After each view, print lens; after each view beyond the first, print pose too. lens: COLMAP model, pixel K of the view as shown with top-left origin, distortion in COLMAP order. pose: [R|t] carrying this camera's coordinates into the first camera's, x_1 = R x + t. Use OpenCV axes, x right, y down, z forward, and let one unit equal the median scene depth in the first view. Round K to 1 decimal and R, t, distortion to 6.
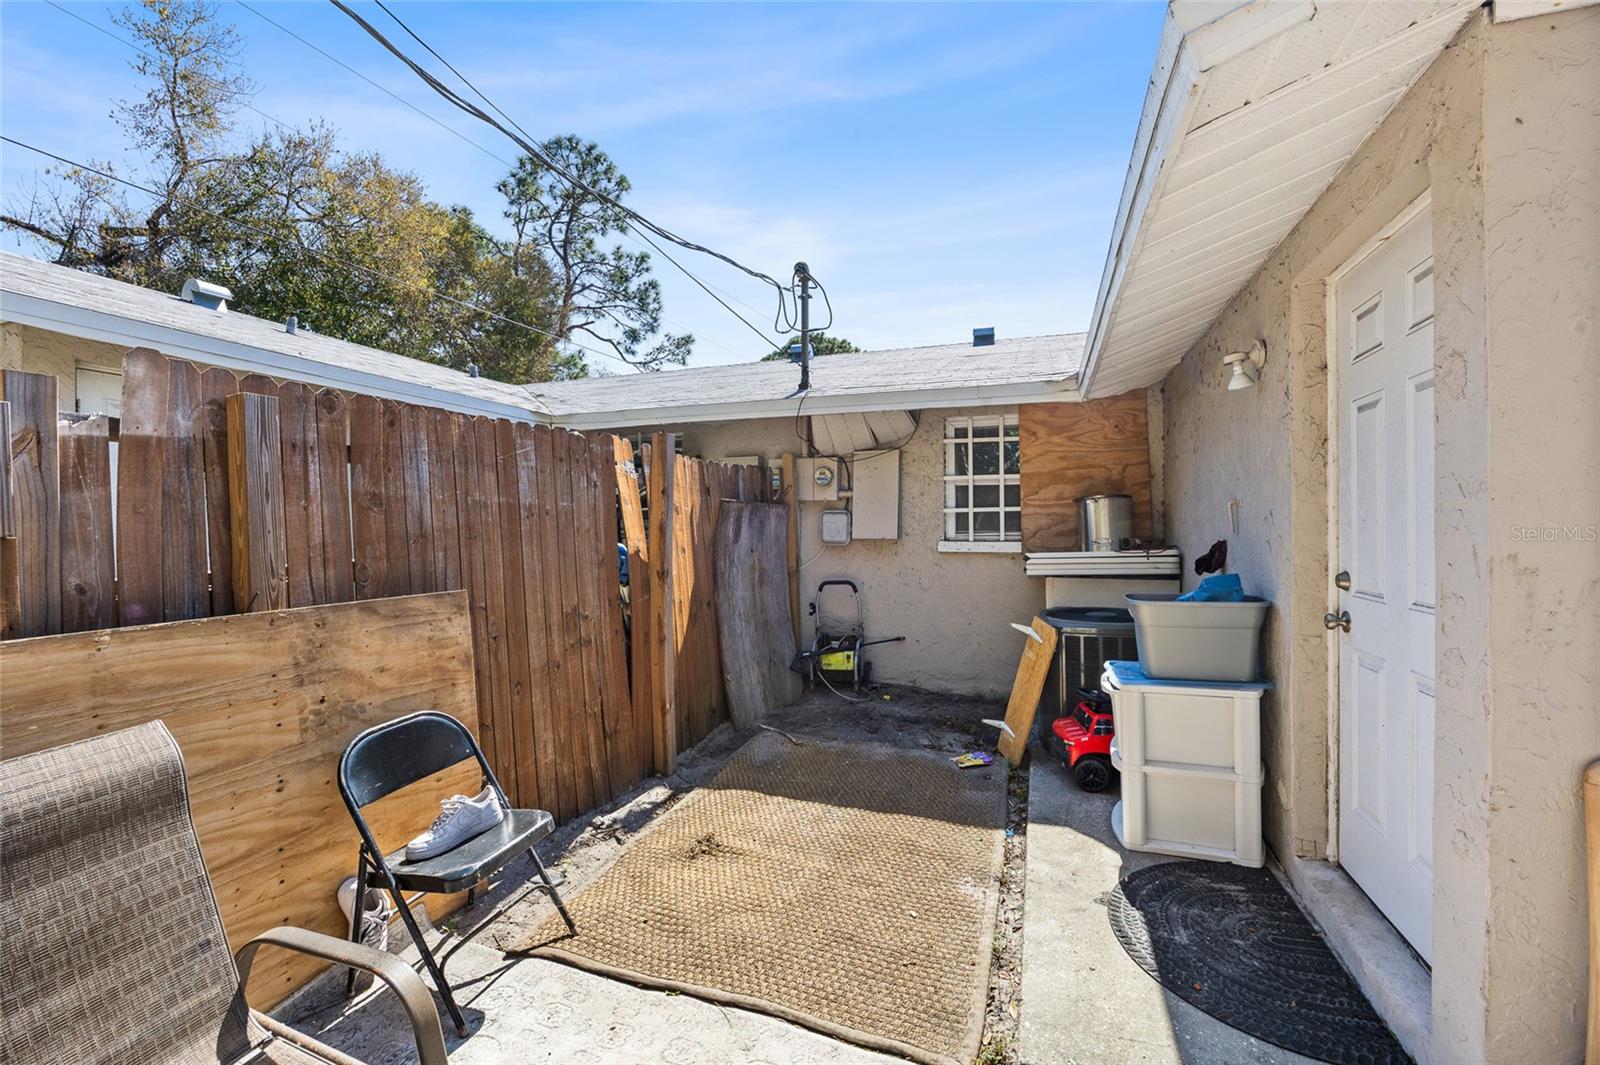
lens RADIAL K [[671.5, 0, 793.4], [0, 671.5, 527.6], [0, 0, 1]] dist [-0.003095, 0.000436]
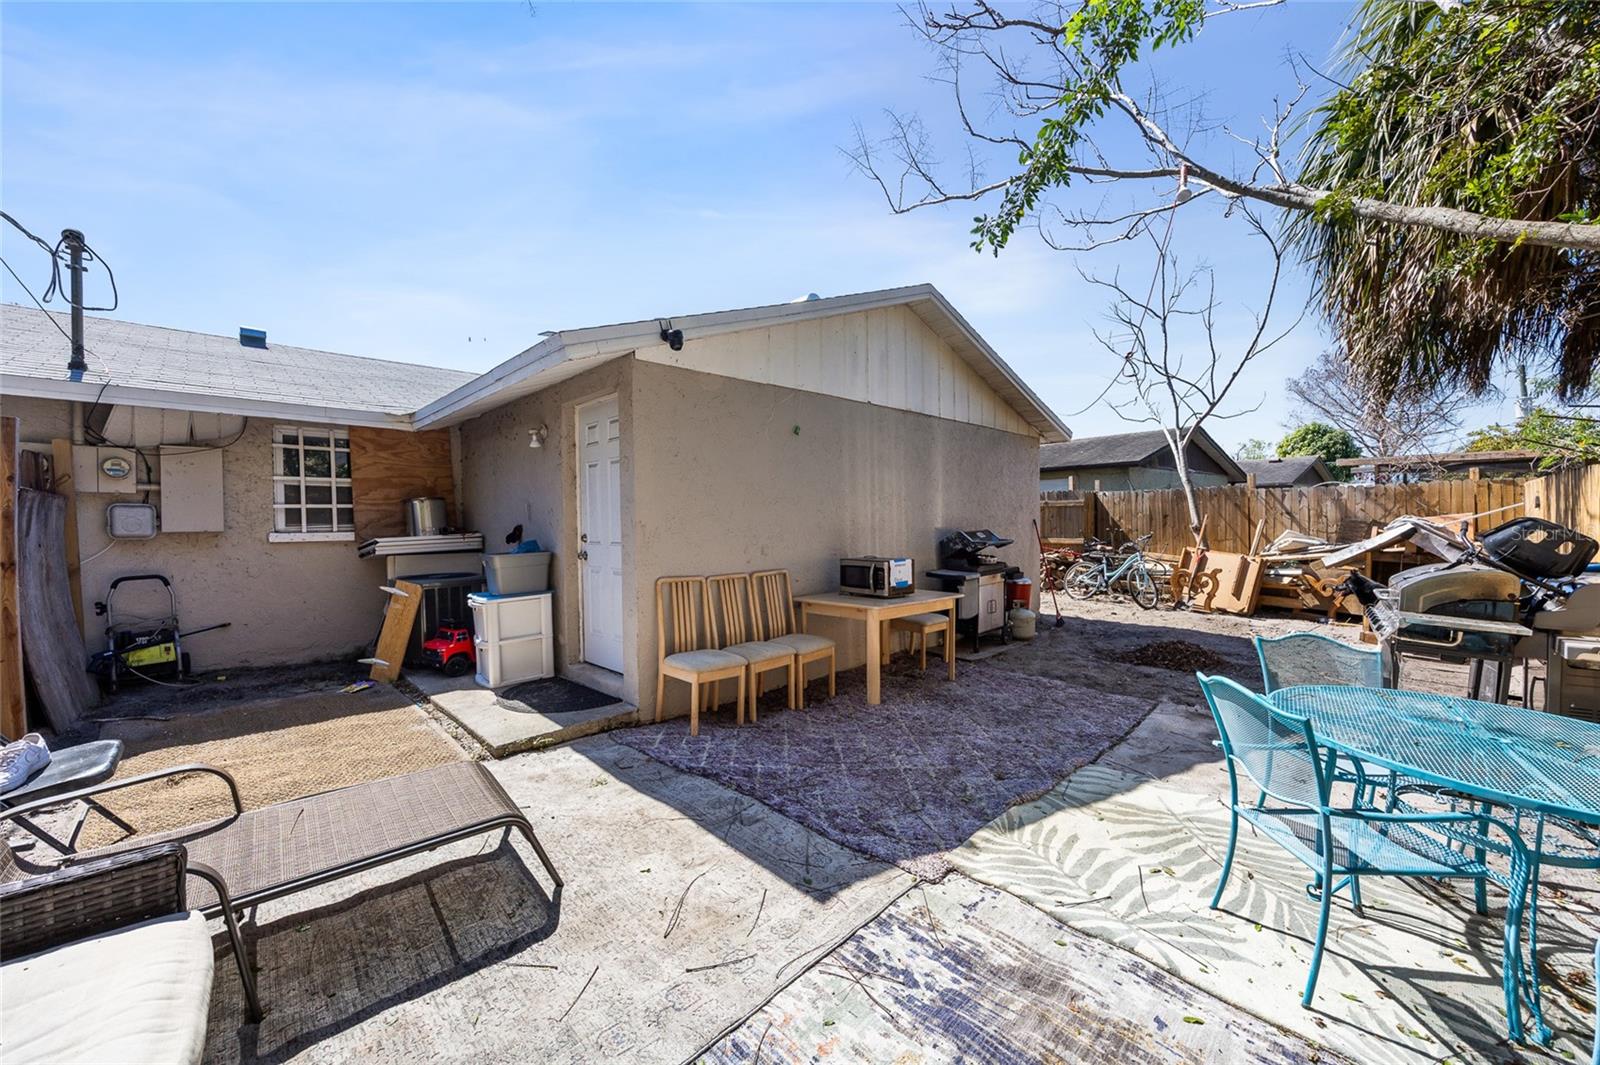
lens RADIAL K [[617.0, 0, 795.1], [0, 617.0, 533.7], [0, 0, 1]] dist [-0.001308, -0.000063]
pose [[0.439283, -0.017491, 0.898178, -0.343836], [0.011572, 0.999838, 0.013811, 0.018165], [-0.898274, 0.004327, 0.439414, -0.265269]]
